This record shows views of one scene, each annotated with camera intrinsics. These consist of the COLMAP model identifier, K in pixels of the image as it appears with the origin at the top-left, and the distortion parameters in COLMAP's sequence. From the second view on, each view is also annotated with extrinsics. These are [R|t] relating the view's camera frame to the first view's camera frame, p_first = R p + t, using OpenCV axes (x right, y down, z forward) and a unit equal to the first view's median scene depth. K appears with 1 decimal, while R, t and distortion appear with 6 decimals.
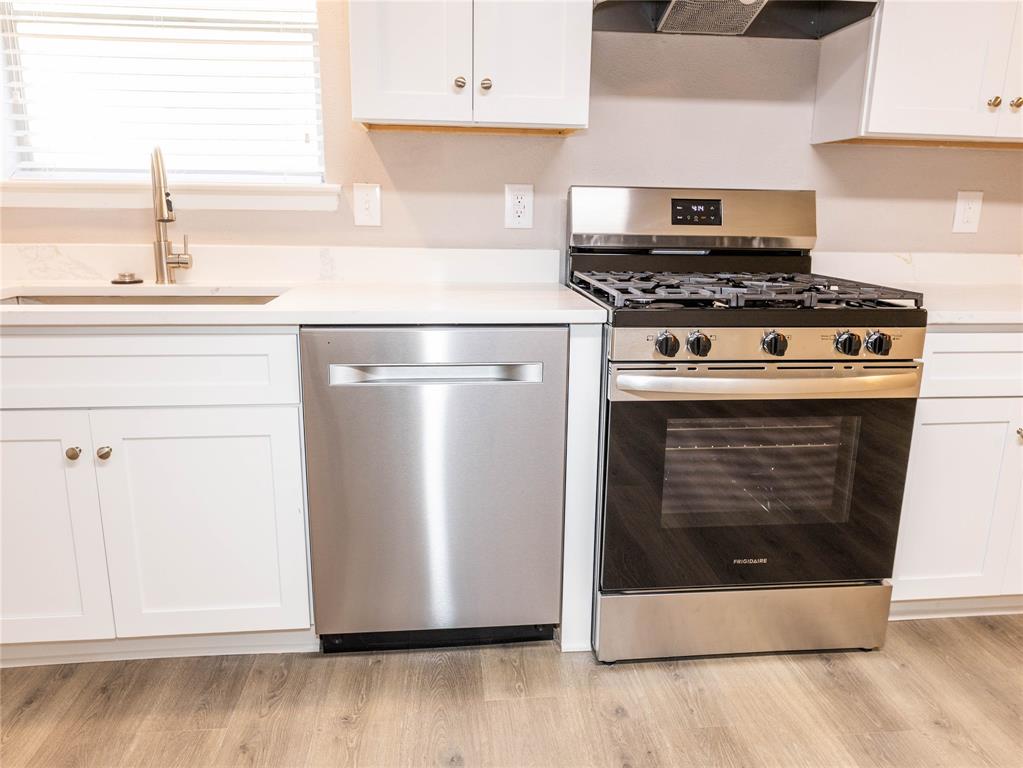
lens RADIAL K [[744.9, 0, 516.9], [0, 744.9, 371.4], [0, 0, 1]] dist [0.005206, -0.009859]
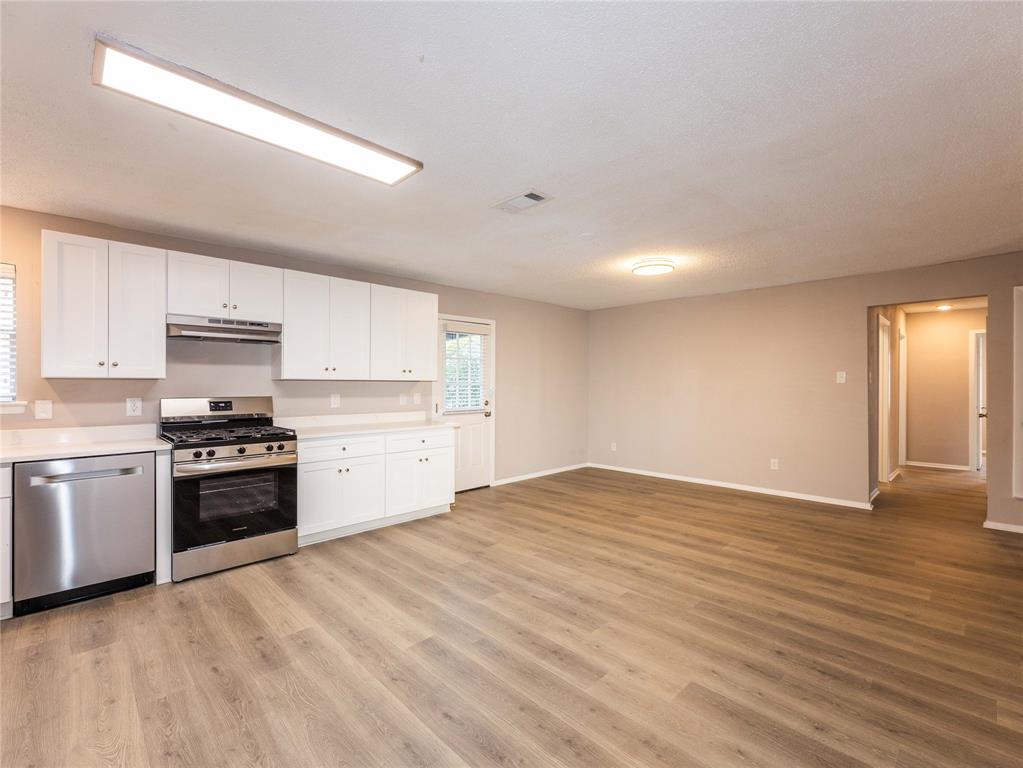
lens RADIAL K [[458.8, 0, 518.2], [0, 458.8, 382.8], [0, 0, 1]] dist [0.000394, -0.000031]
pose [[0.783447, -0.014669, 0.621285, 0.065895], [0.149914, 0.974659, -0.166030, 0.159668], [-0.603106, 0.223215, 0.765793, -1.071467]]
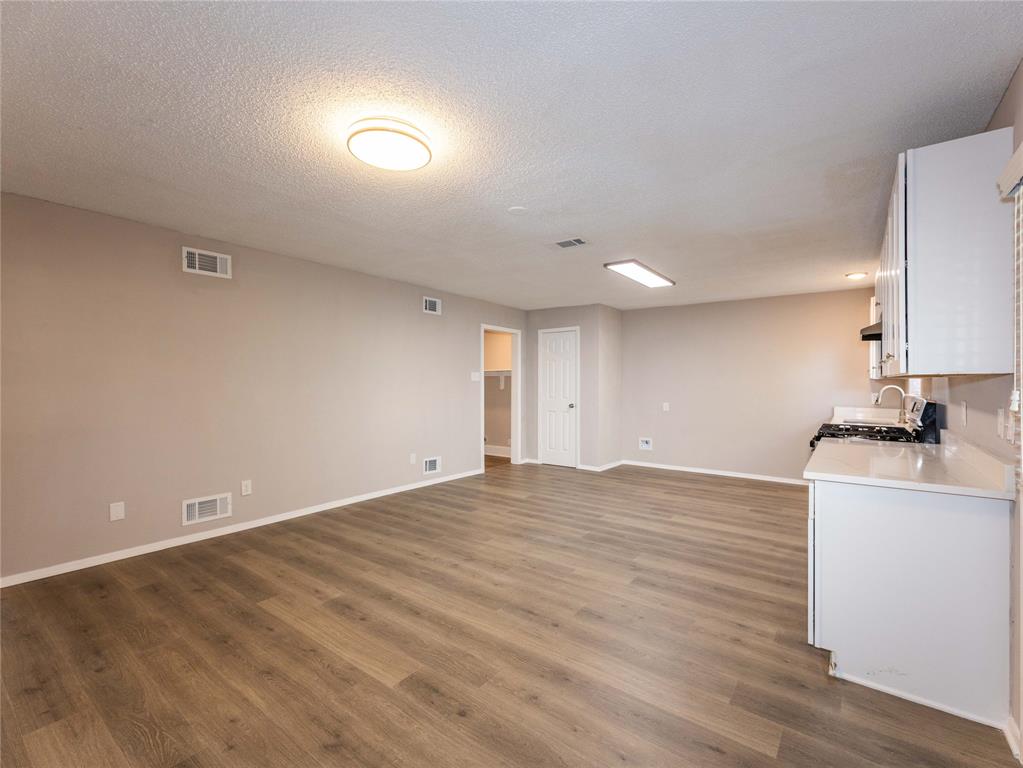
lens RADIAL K [[458.8, 0, 520.1], [0, 458.8, 380.6], [0, 0, 1]] dist [0.000394, -0.000031]
pose [[-0.671801, -0.020746, -0.740441, 2.610475], [-0.178224, 0.974769, 0.134391, -0.319660], [0.718971, 0.222248, -0.658549, 1.233966]]
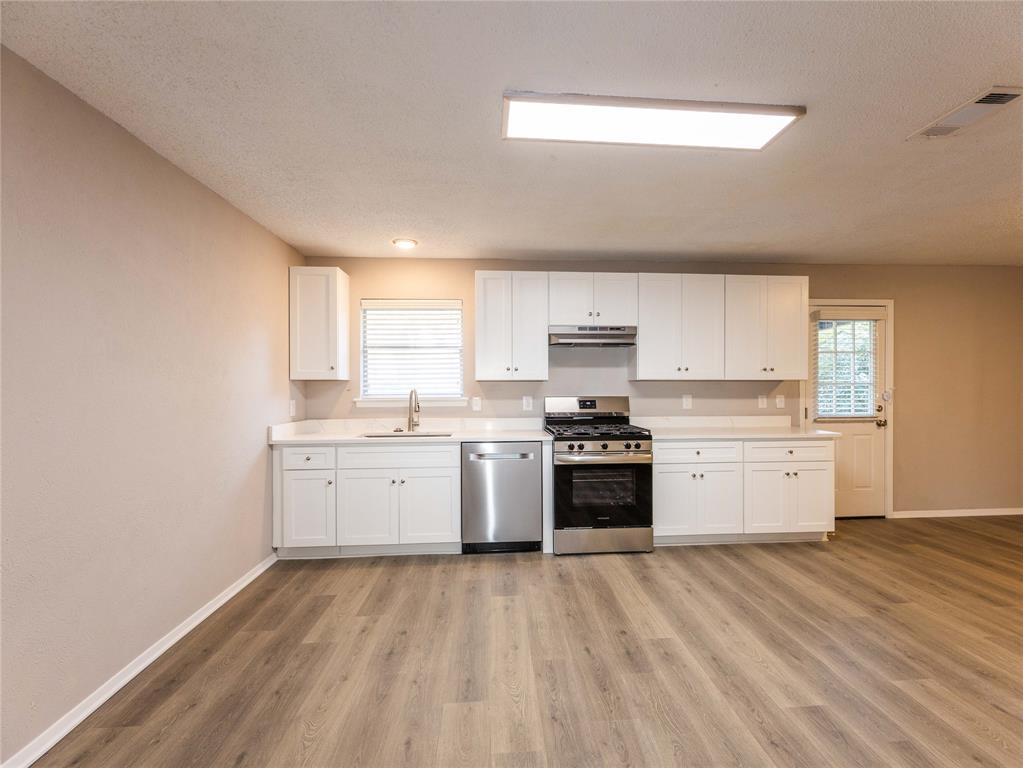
lens RADIAL K [[458.8, 0, 525.4], [0, 458.8, 383.0], [0, 0, 1]] dist [0.000394, -0.000031]
pose [[0.999357, -0.019742, -0.029927, 0.058590], [0.012481, 0.974091, -0.225813, 0.132369], [0.033609, 0.225294, 0.973711, -0.951939]]
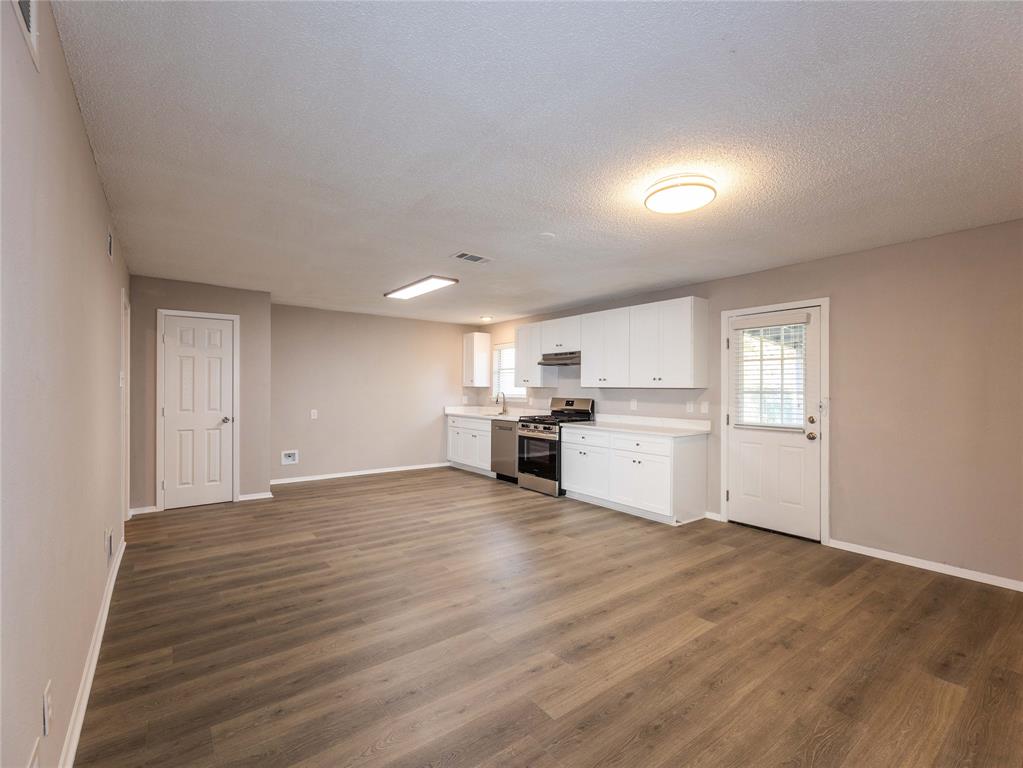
lens RADIAL K [[458.8, 0, 520.7], [0, 458.8, 390.5], [0, 0, 1]] dist [0.000394, -0.000031]
pose [[0.528053, -0.010097, -0.849152, 2.881338], [-0.185960, 0.974286, -0.127226, 0.138909], [0.828601, 0.225090, 0.512597, -0.806988]]
